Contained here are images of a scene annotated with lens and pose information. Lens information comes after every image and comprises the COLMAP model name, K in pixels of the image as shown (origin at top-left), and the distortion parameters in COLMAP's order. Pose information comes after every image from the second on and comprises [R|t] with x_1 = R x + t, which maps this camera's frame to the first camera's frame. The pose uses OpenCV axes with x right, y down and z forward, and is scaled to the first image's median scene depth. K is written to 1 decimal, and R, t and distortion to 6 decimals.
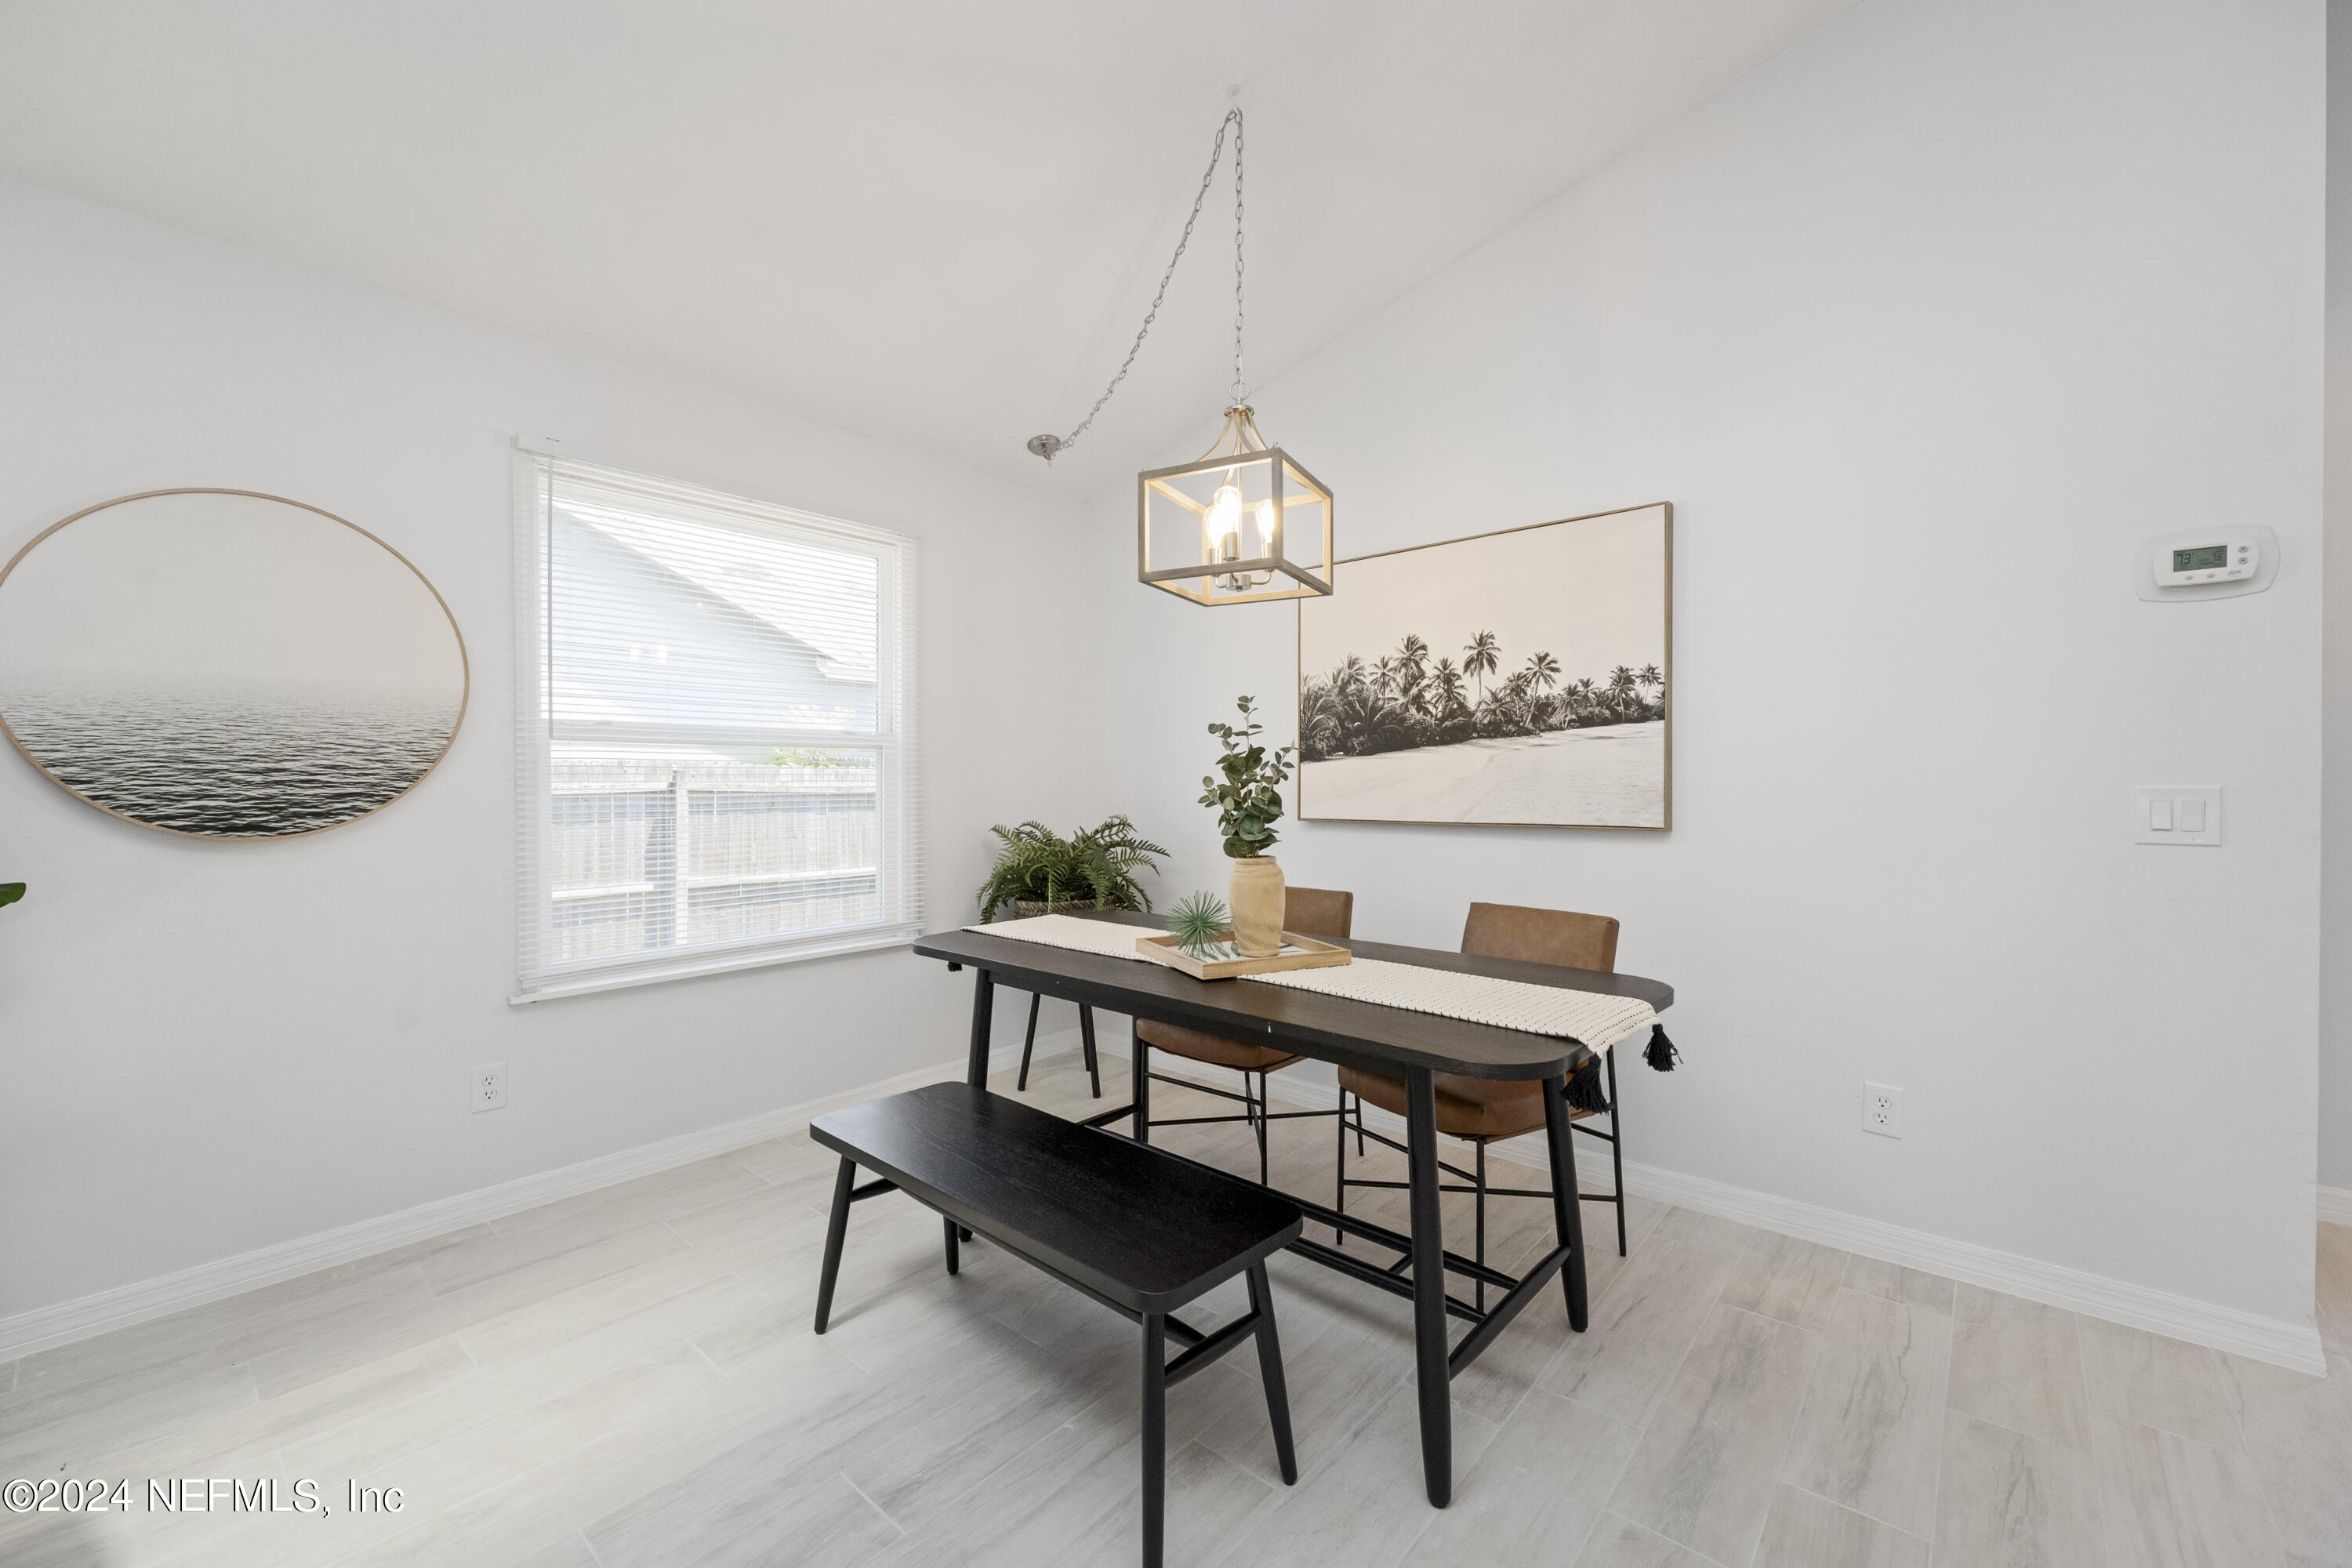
lens RADIAL K [[938.1, 0, 1174.0], [0, 938.1, 796.0], [0, 0, 1]] dist [0.000295, -0.000068]
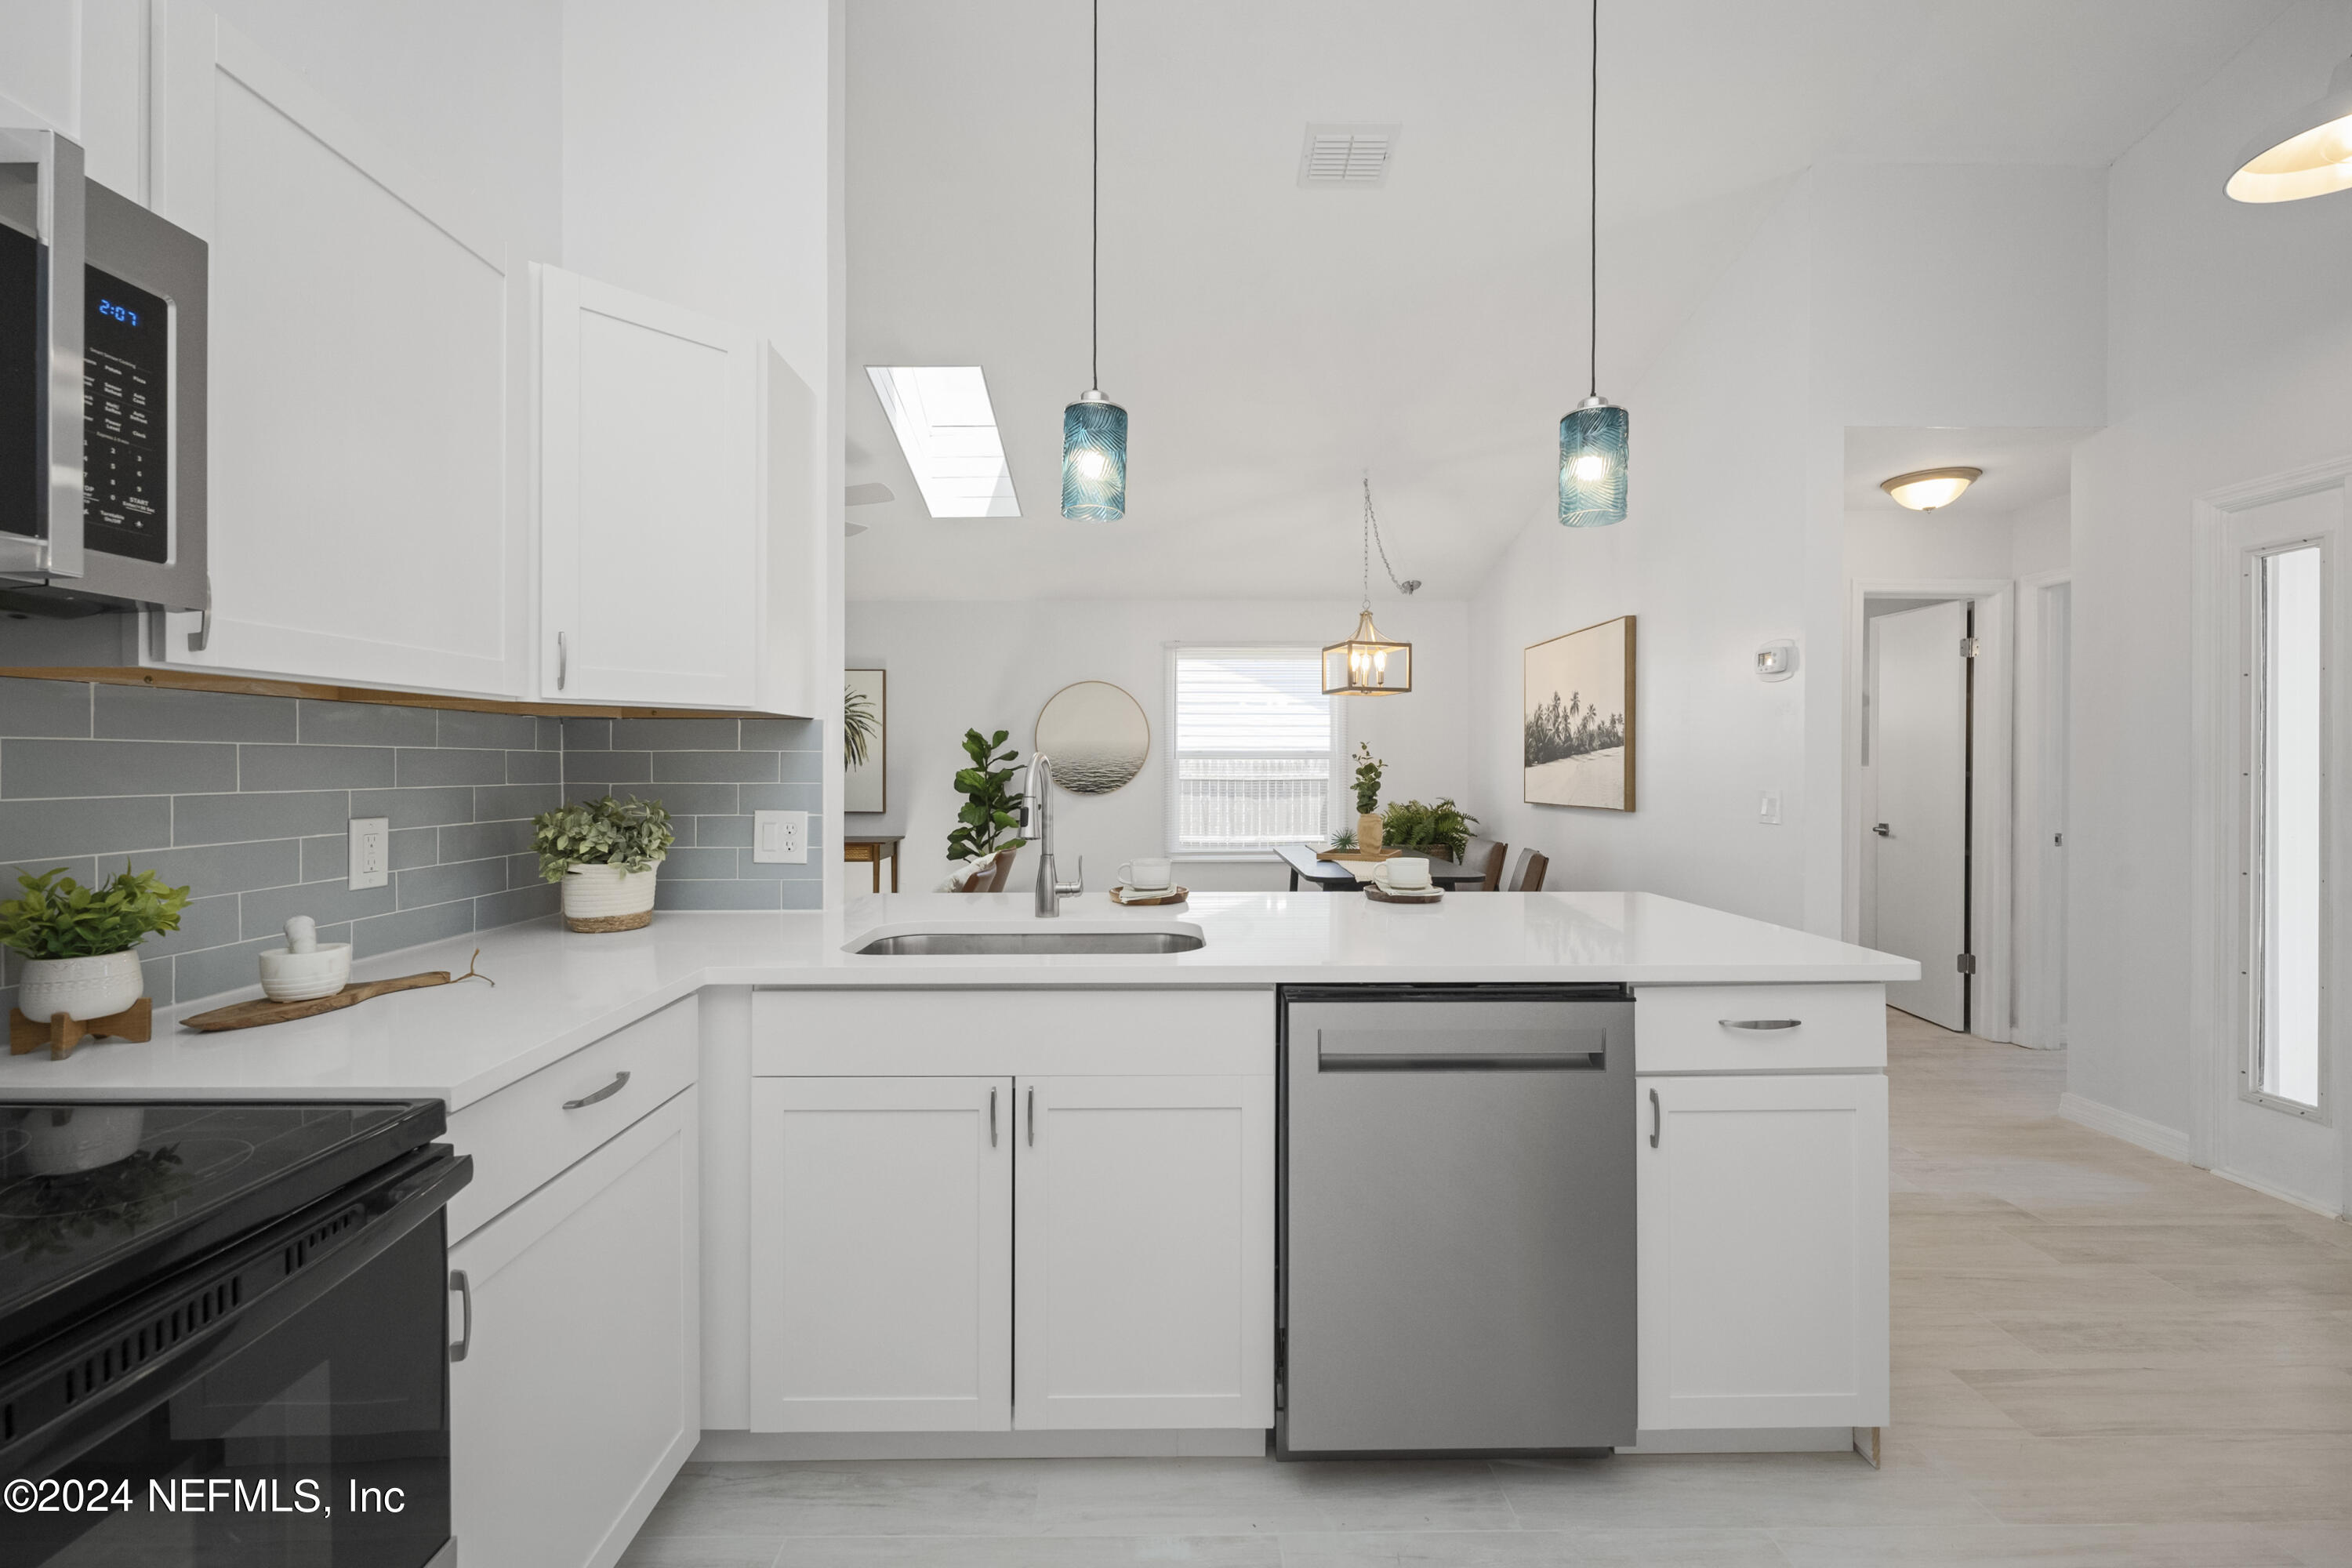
lens RADIAL K [[961.0, 0, 1162.4], [0, 961.0, 774.6], [0, 0, 1]] dist [-0.000270, -0.000227]
pose [[0.666538, 0.008058, -0.745428, 1.104409], [-0.014014, 0.999900, -0.001723, -0.013506], [0.745340, 0.011595, 0.666584, -0.669232]]
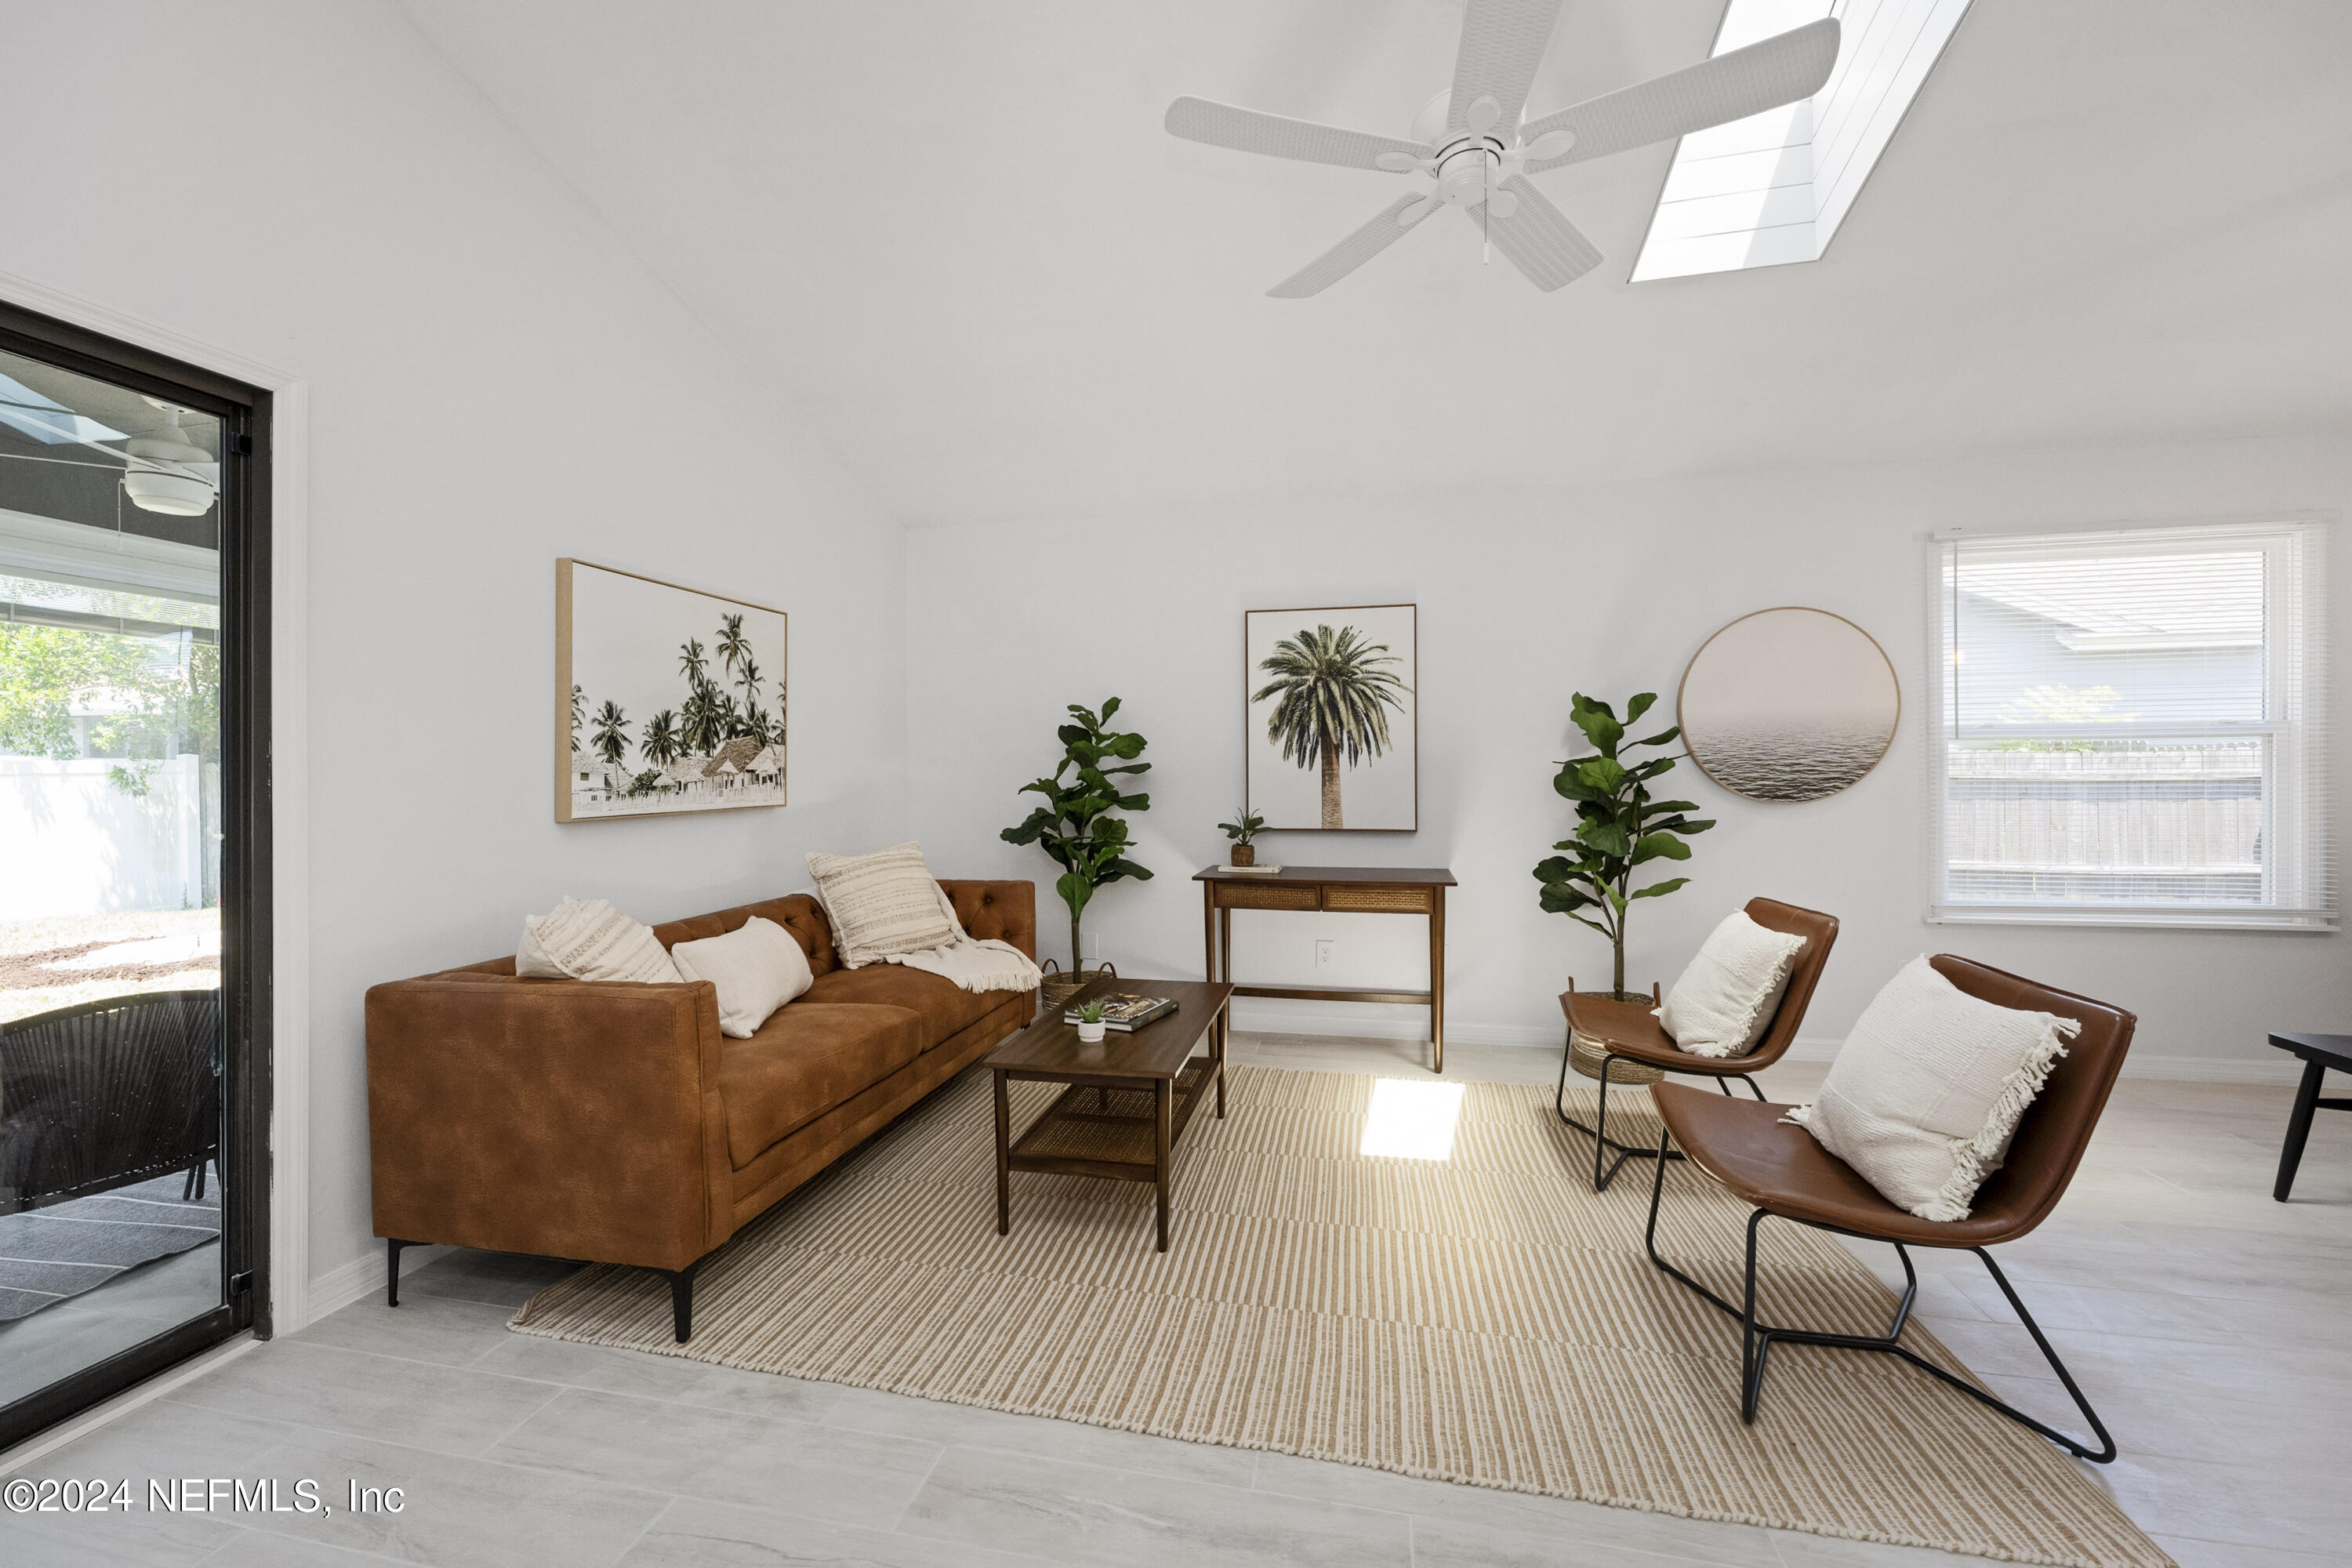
lens RADIAL K [[961.0, 0, 1162.4], [0, 961.0, 774.6], [0, 0, 1]] dist [-0.000270, -0.000227]
pose [[0.484161, -0.000469, -0.874979, 0.020685], [-0.008279, 0.999953, -0.005117, 0.008110], [0.874940, 0.009721, 0.484134, -0.664108]]
